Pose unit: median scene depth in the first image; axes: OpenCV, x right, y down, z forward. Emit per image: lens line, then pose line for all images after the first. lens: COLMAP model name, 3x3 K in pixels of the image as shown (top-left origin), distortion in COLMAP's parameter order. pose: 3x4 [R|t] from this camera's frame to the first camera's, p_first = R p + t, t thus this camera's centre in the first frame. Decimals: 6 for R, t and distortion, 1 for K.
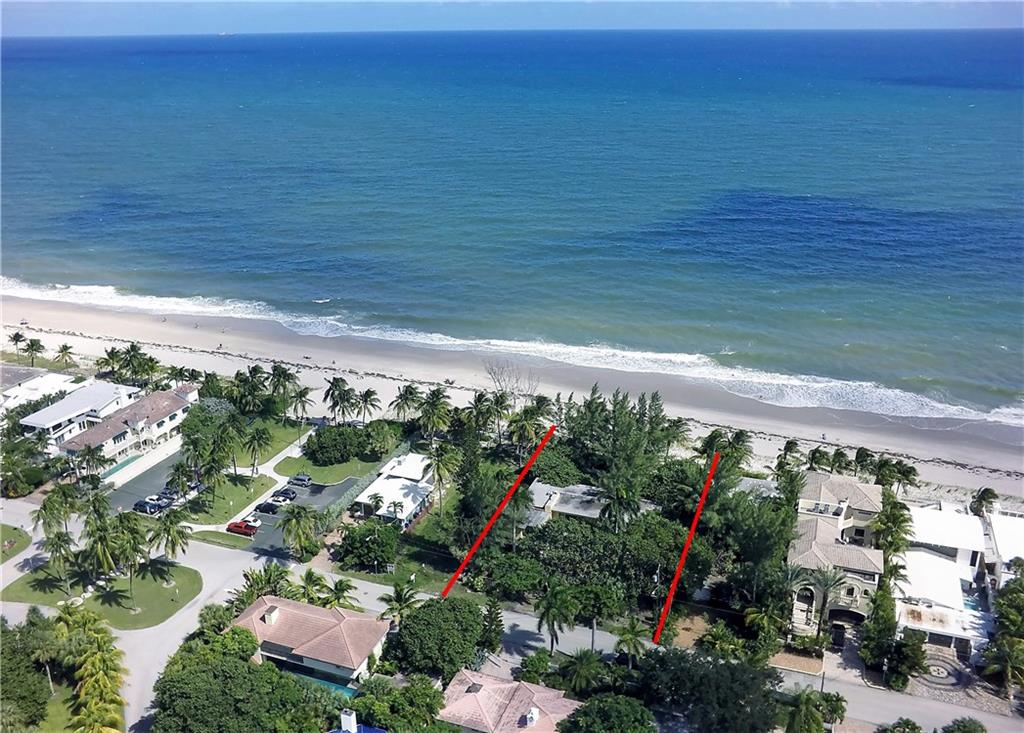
lens RADIAL K [[881.2, 0, 514.9], [0, 881.2, 368.7], [0, 0, 1]] dist [-0.080125, 0.057510]
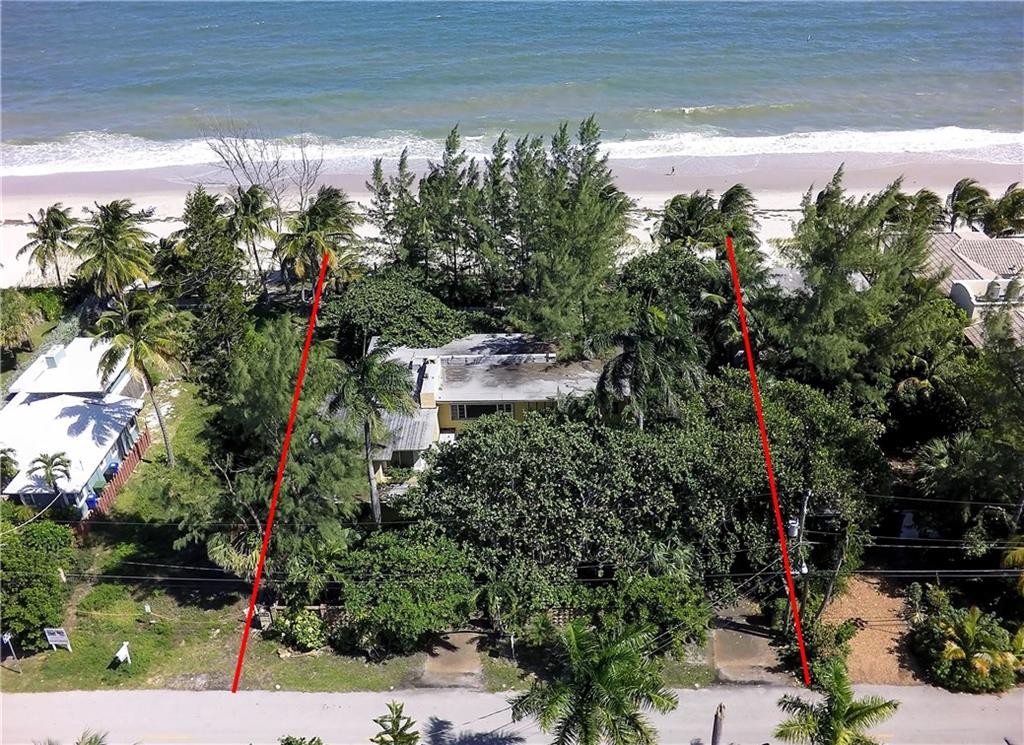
lens RADIAL K [[924.9, 0, 511.5], [0, 924.9, 381.4], [0, 0, 1]] dist [-0.068590, 0.037243]
pose [[0.947361, -0.185303, 0.261094, -0.036514], [0.142016, 0.974086, 0.176034, 0.074338], [-0.286948, -0.129688, 0.949127, 0.540343]]
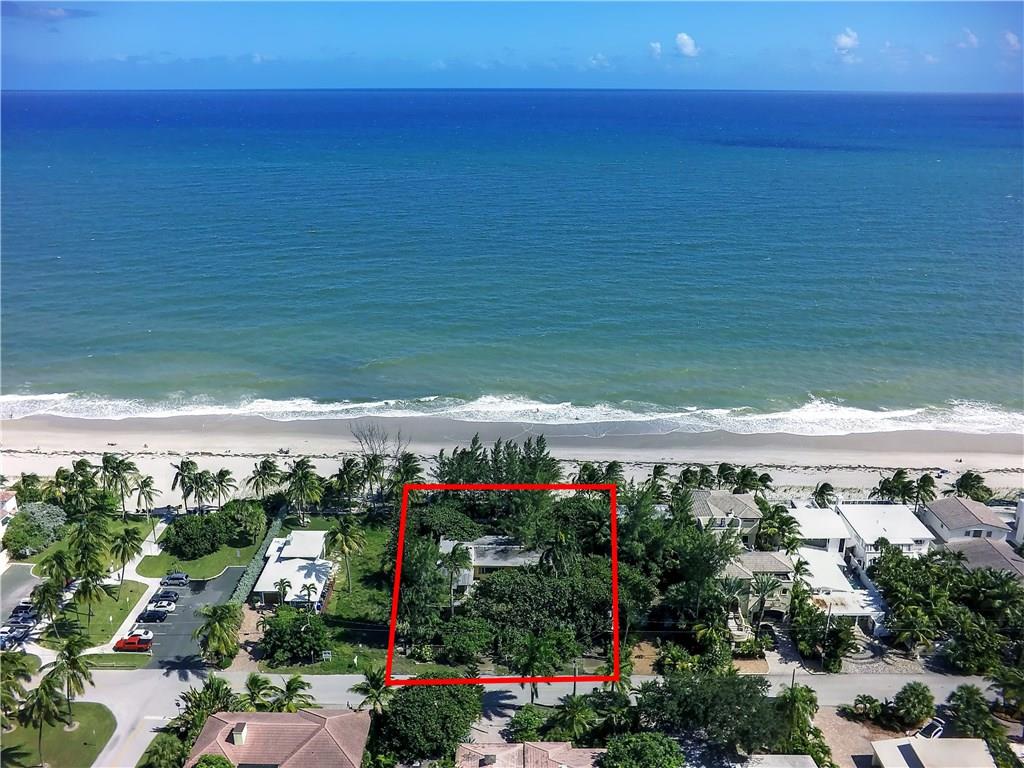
lens RADIAL K [[854.4, 0, 507.1], [0, 854.4, 388.3], [0, 0, 1]] dist [-0.073429, 0.050689]
pose [[0.941303, -0.102909, 0.321493, -0.201683], [0.112640, 0.993566, -0.011762, -0.022313], [-0.318214, 0.047285, 0.946839, 0.059636]]
